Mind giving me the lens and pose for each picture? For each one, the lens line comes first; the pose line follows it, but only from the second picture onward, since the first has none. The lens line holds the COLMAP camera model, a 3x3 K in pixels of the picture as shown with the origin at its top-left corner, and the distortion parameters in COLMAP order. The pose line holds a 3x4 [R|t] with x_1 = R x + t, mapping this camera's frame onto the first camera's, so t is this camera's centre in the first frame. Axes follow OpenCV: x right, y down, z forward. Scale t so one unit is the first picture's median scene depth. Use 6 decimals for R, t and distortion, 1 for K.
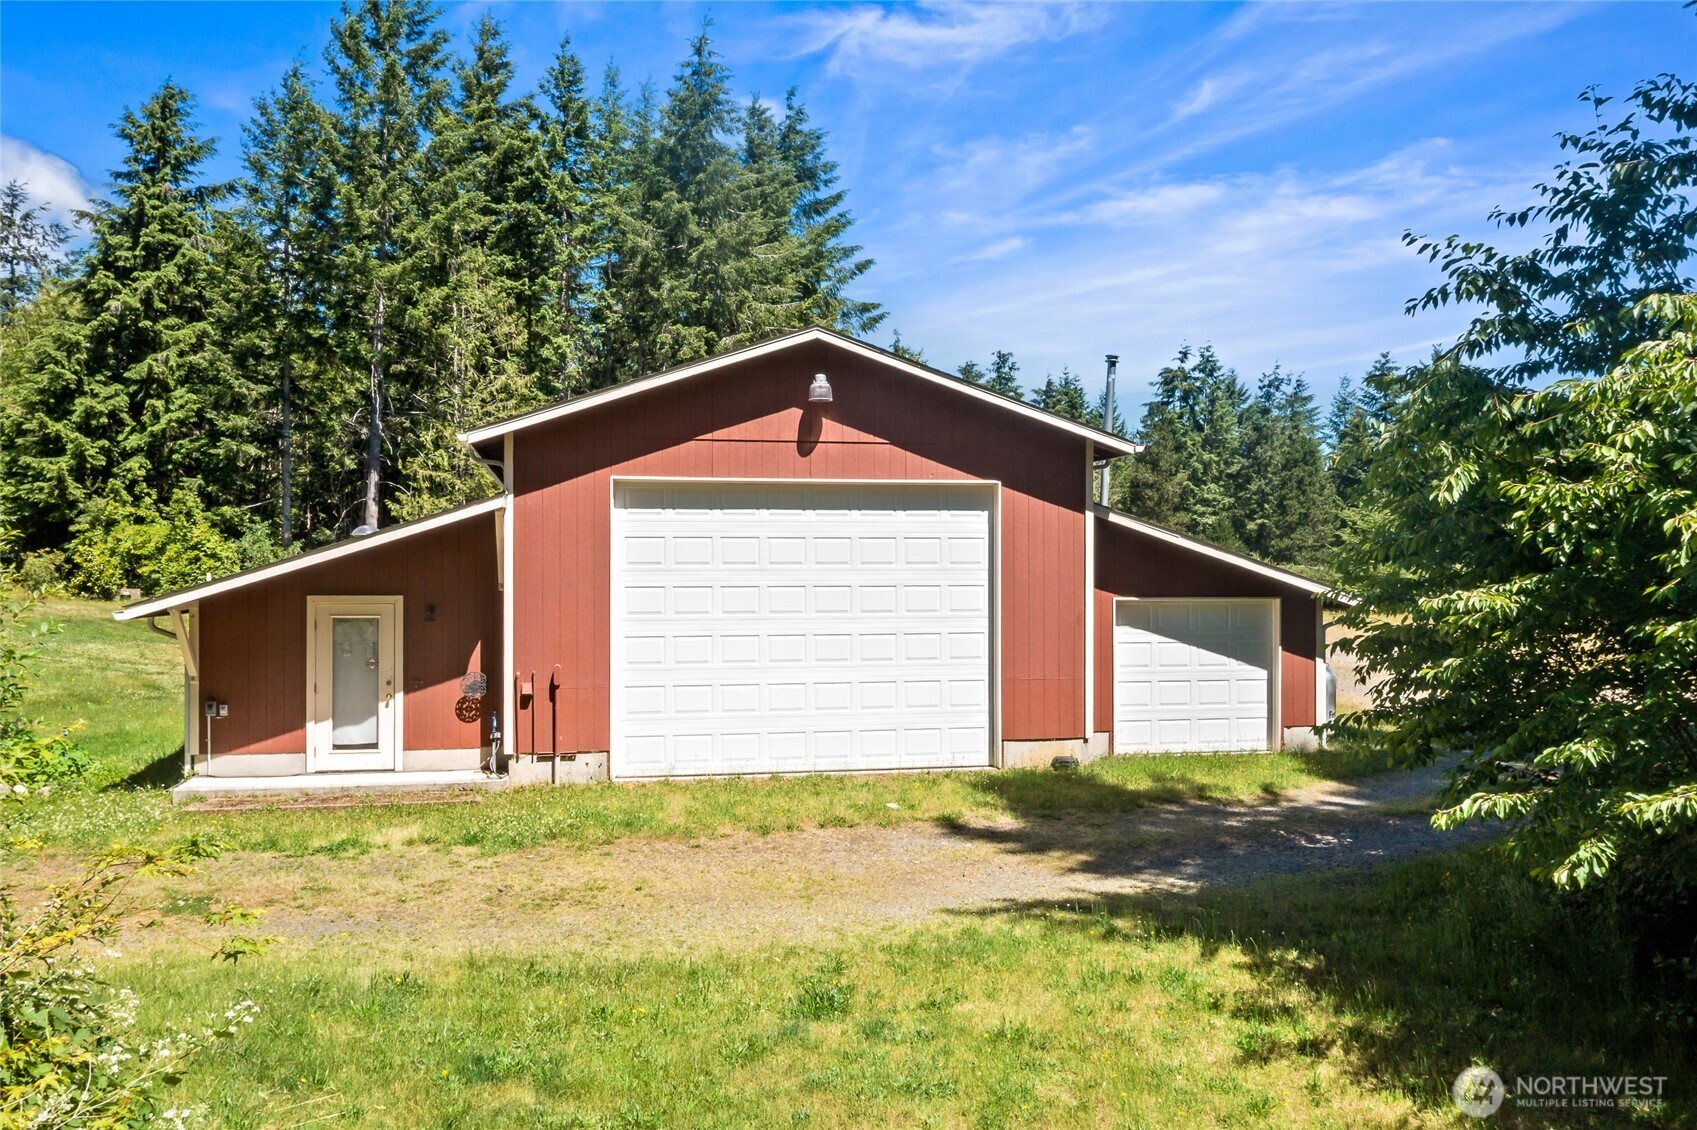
lens RADIAL K [[1370.6, 0, 848.5], [0, 1370.6, 565.0], [0, 0, 1]] dist [-0.063273, -0.001141]
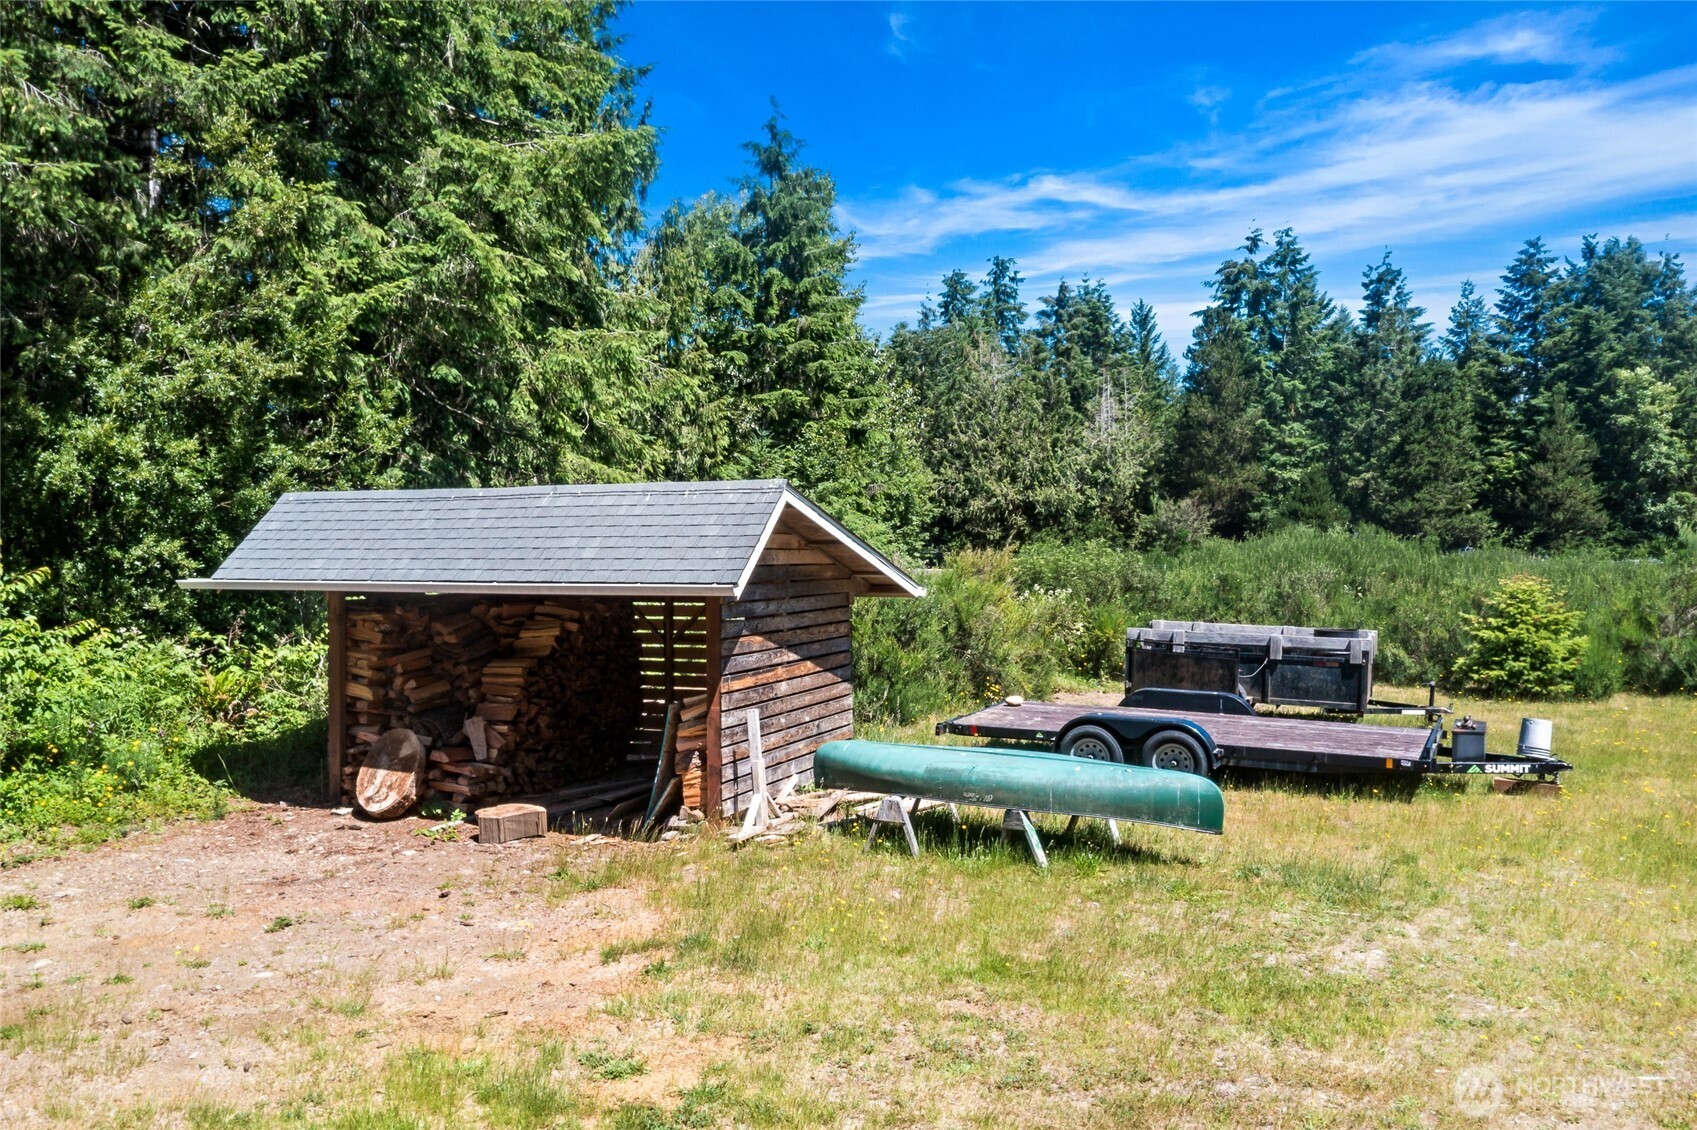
lens RADIAL K [[1370.6, 0, 848.5], [0, 1370.6, 565.0], [0, 0, 1]] dist [-0.063273, -0.001141]
pose [[0.999932, -0.005709, -0.010128, 0.042329], [0.005899, 0.999805, 0.018836, -0.000833], [0.010019, -0.018895, 0.999771, 0.292232]]
